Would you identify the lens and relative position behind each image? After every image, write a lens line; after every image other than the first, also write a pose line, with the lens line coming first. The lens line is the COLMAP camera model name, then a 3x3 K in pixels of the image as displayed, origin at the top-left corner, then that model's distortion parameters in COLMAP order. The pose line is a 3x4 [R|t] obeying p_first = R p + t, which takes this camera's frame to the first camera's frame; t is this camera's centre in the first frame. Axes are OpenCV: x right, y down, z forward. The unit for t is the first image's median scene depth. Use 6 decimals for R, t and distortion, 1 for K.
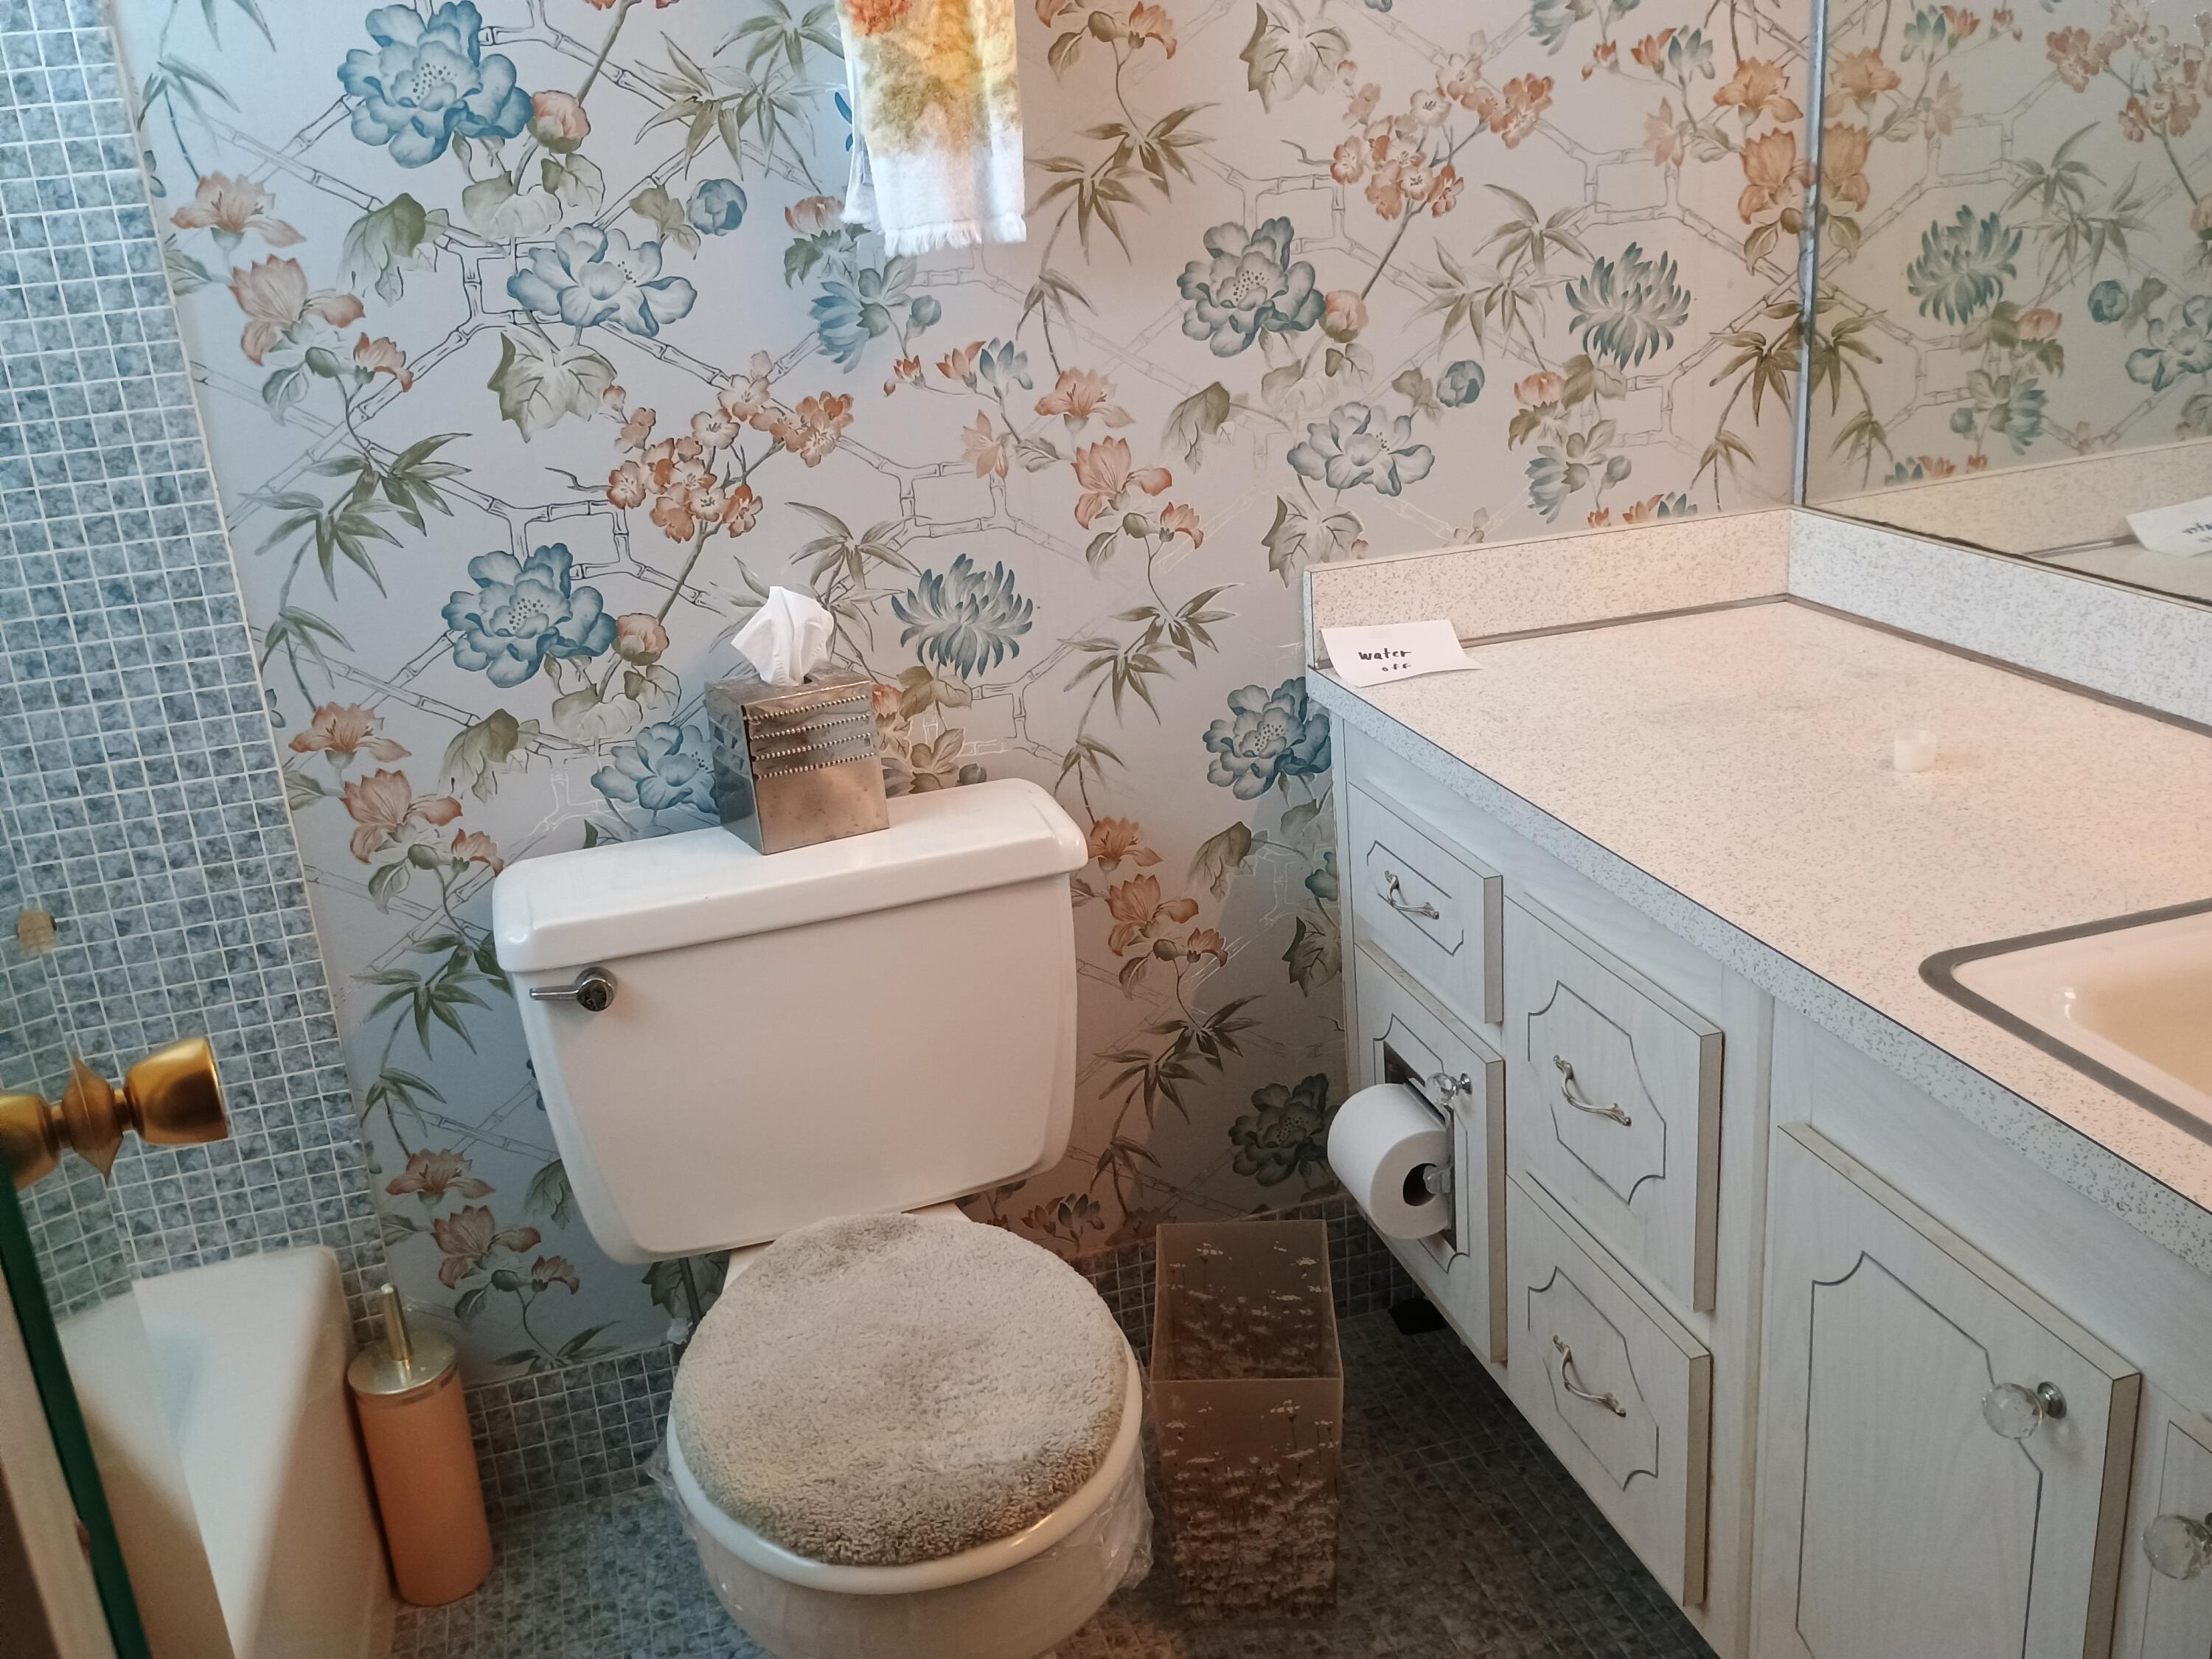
lens RADIAL K [[1903.5, 0, 1106.3], [0, 1903.5, 828.8], [0, 0, 1]] dist [0.035903, -0.037711]
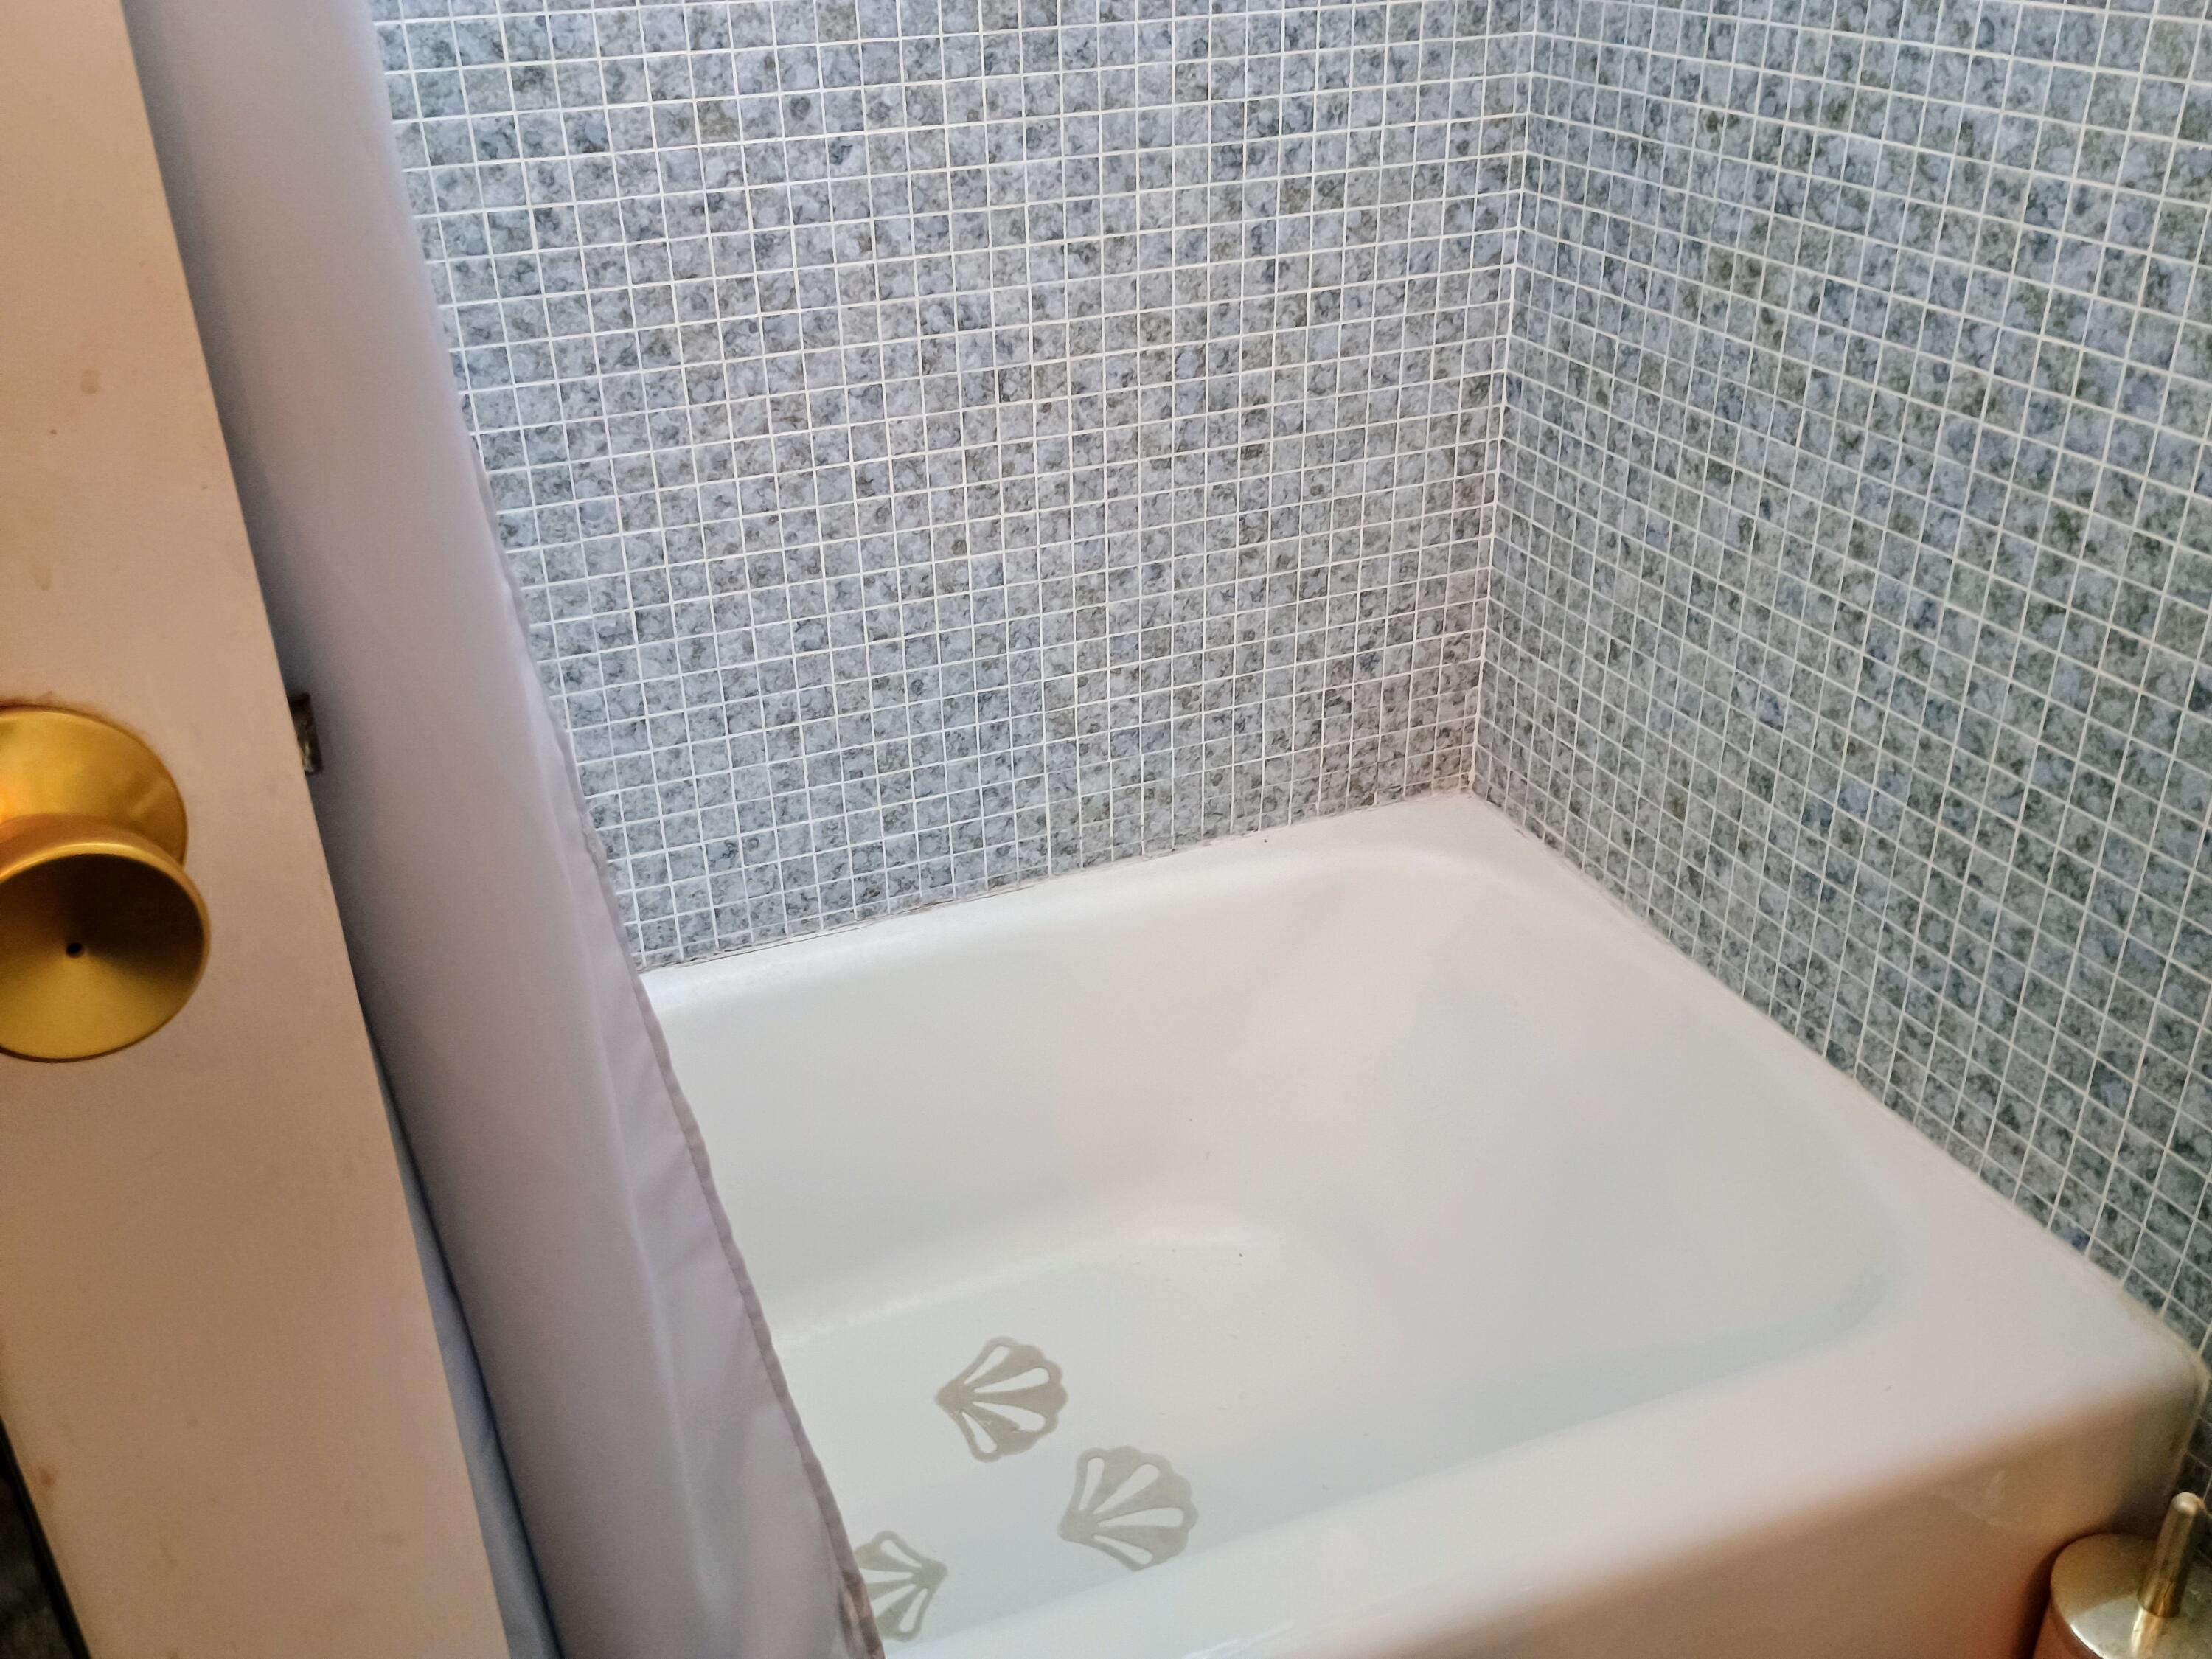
lens RADIAL K [[1903.5, 0, 1108.0], [0, 1903.5, 831.2], [0, 0, 1]] dist [0.035903, -0.037711]
pose [[0.016933, 0.525816, -0.850430, -0.013620], [-0.318199, 0.809164, 0.493966, -0.089735], [0.947873, 0.262241, 0.181016, 0.572612]]
